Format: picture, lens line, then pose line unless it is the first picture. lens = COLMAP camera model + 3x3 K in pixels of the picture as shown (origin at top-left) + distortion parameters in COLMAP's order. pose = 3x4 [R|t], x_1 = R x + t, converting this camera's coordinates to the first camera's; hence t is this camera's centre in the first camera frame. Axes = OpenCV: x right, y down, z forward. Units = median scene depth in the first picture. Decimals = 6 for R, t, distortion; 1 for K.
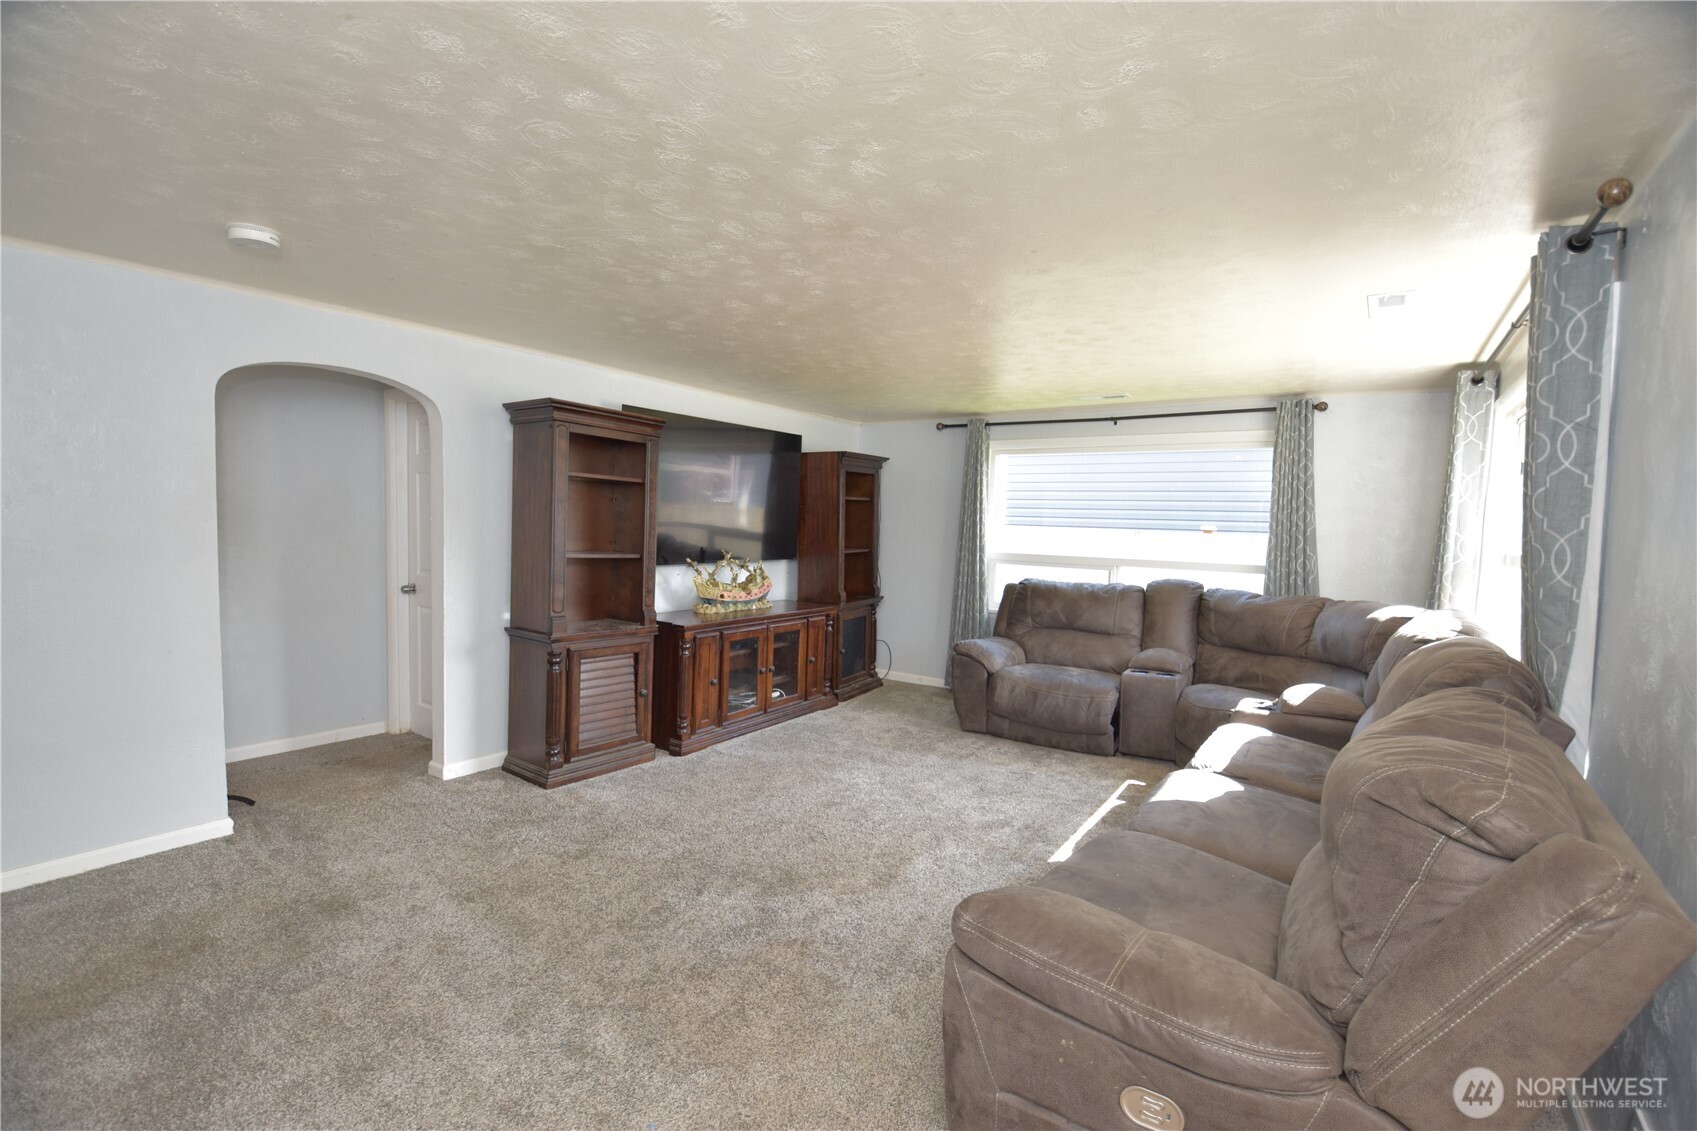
lens RADIAL K [[740.3, 0, 848.7], [0, 740.3, 571.2], [0, 0, 1]] dist [0.005922, -0.021535]
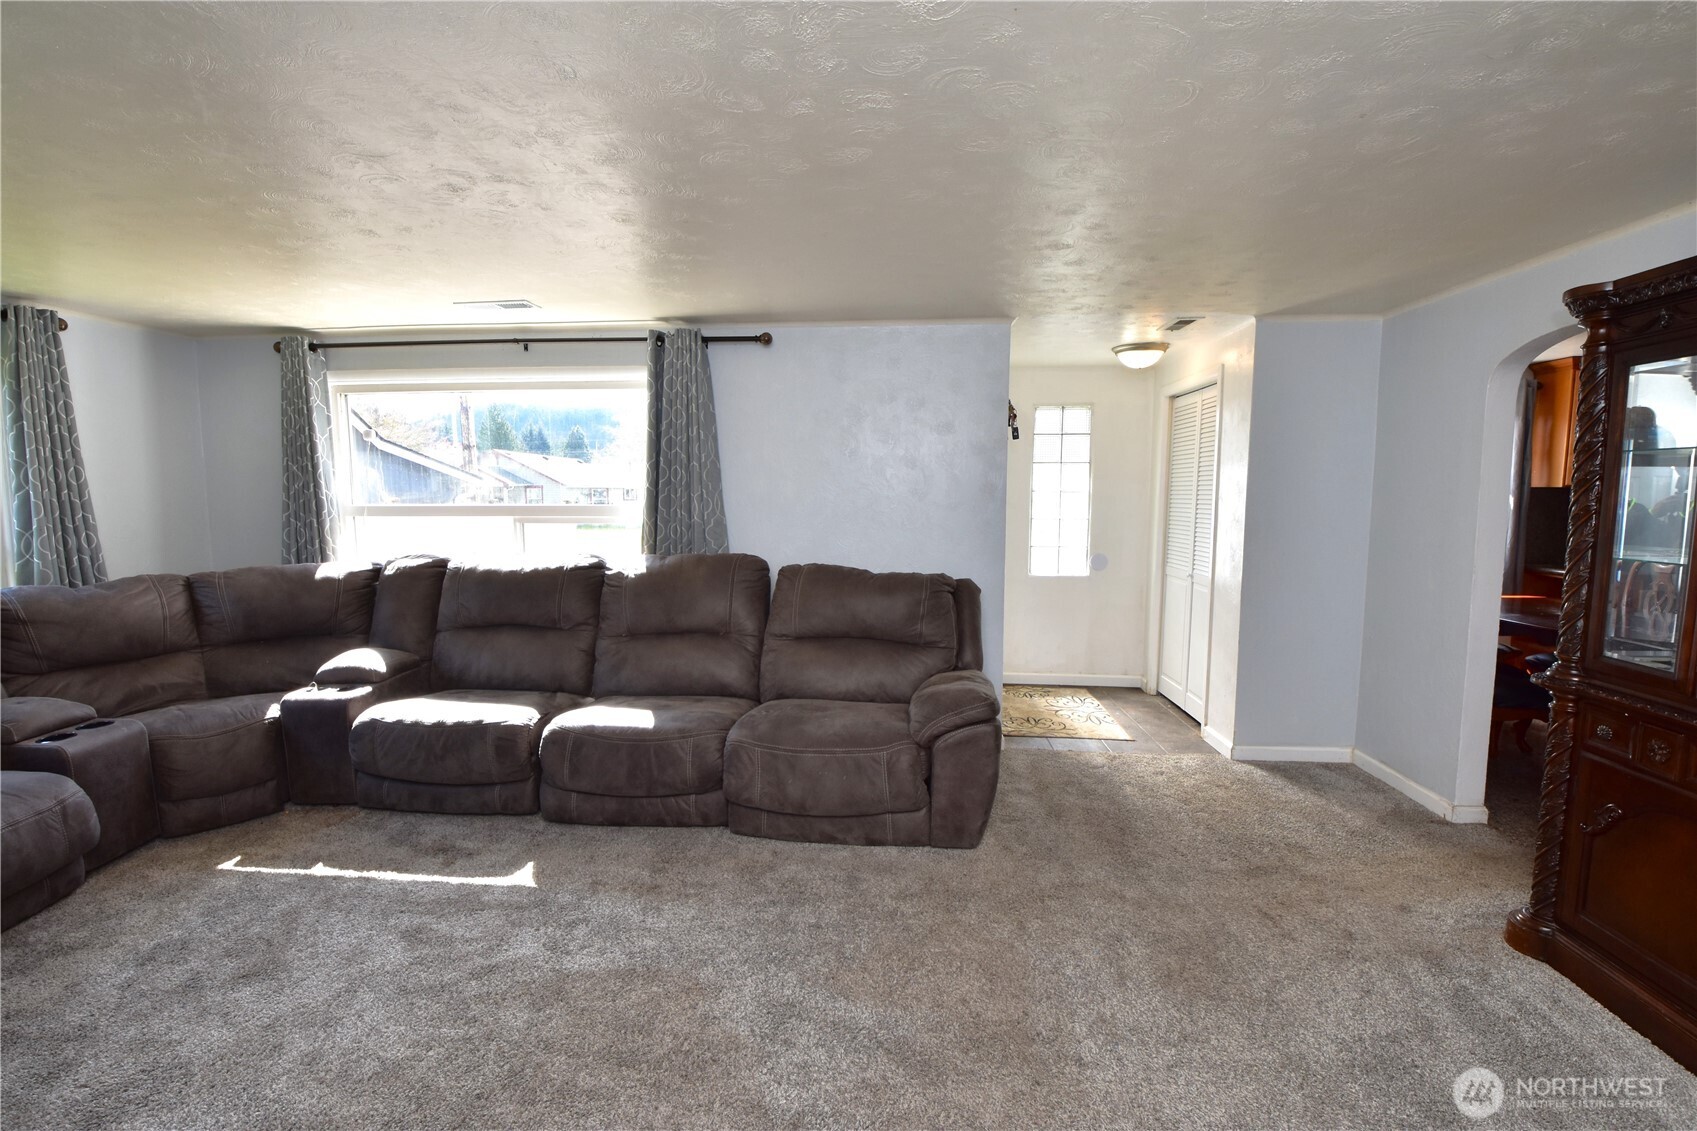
lens RADIAL K [[740.3, 0, 848.7], [0, 740.3, 571.2], [0, 0, 1]] dist [0.005922, -0.021535]
pose [[-0.500537, -0.130855, 0.855769, -0.513379], [0.033329, 0.984865, 0.170089, -0.094912], [-0.865074, 0.113657, -0.488600, 0.881868]]
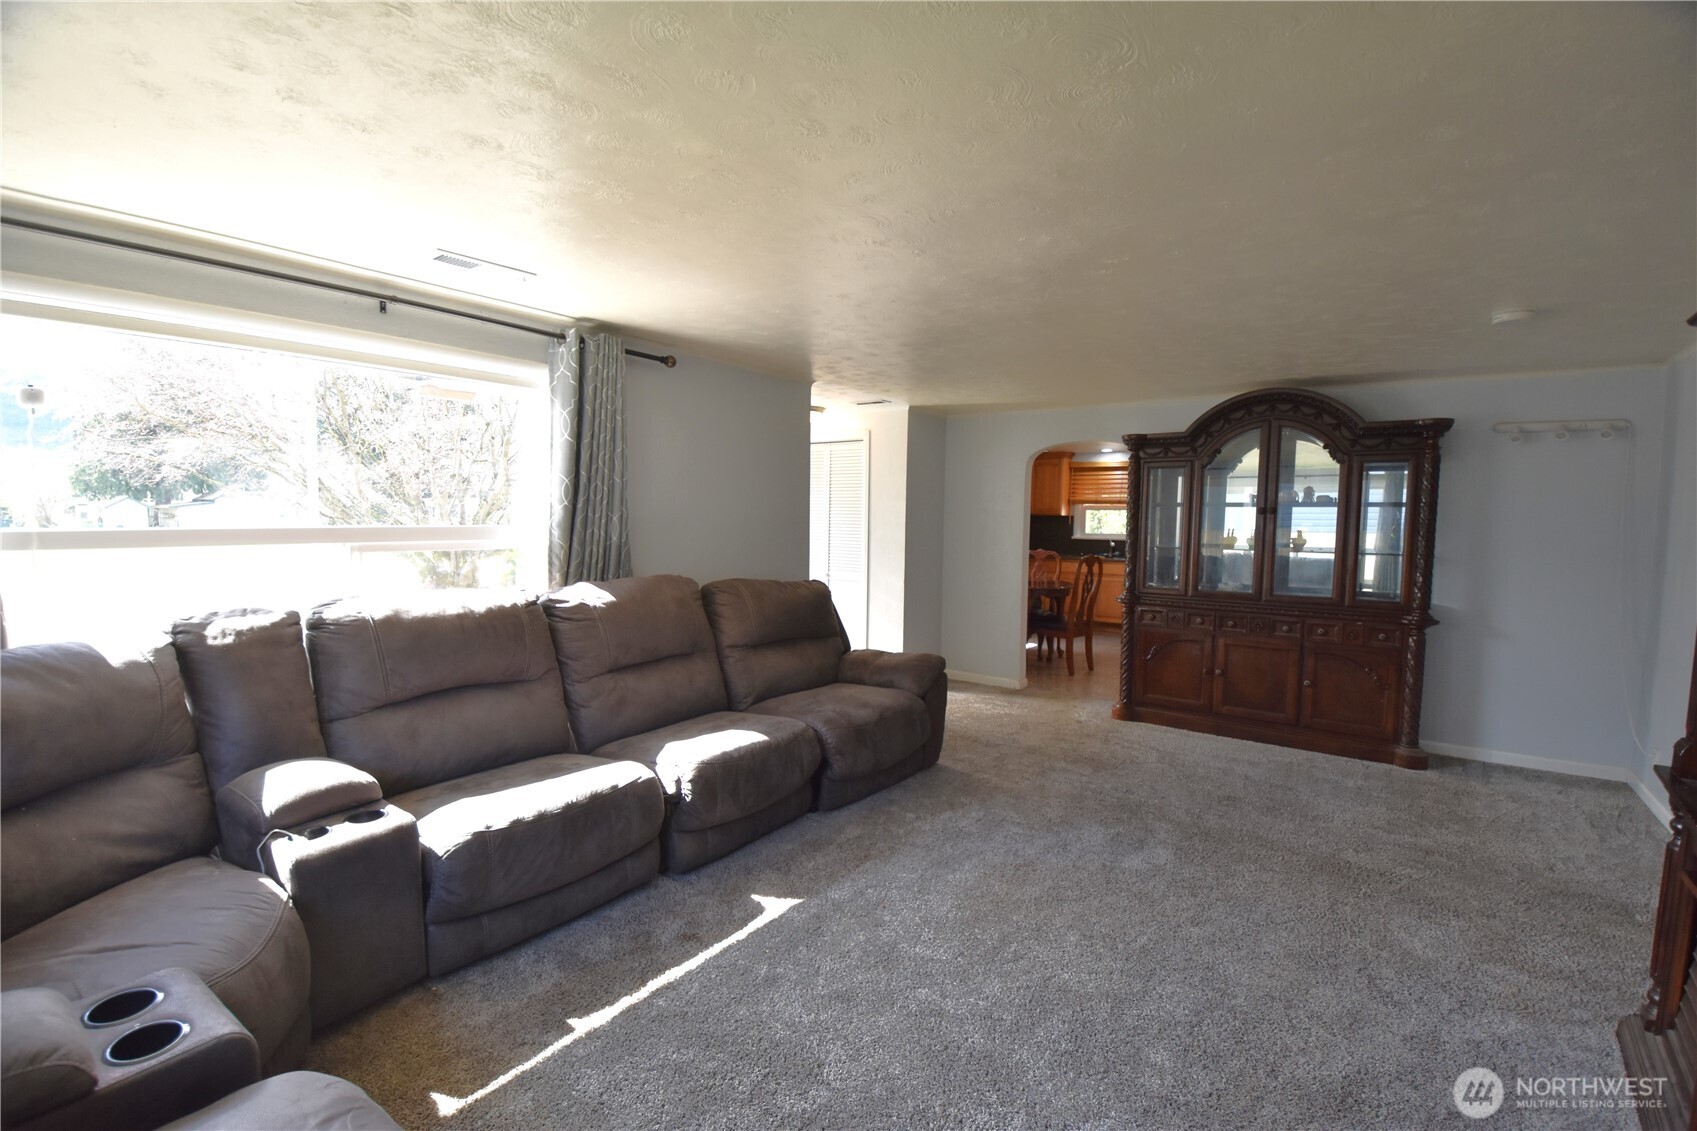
lens RADIAL K [[740.3, 0, 848.7], [0, 740.3, 571.2], [0, 0, 1]] dist [0.005922, -0.021535]
pose [[-0.997519, -0.053838, 0.045358, 0.161838], [-0.046993, 0.988978, 0.140404, -0.106667], [-0.052417, 0.137924, -0.989055, 1.512202]]
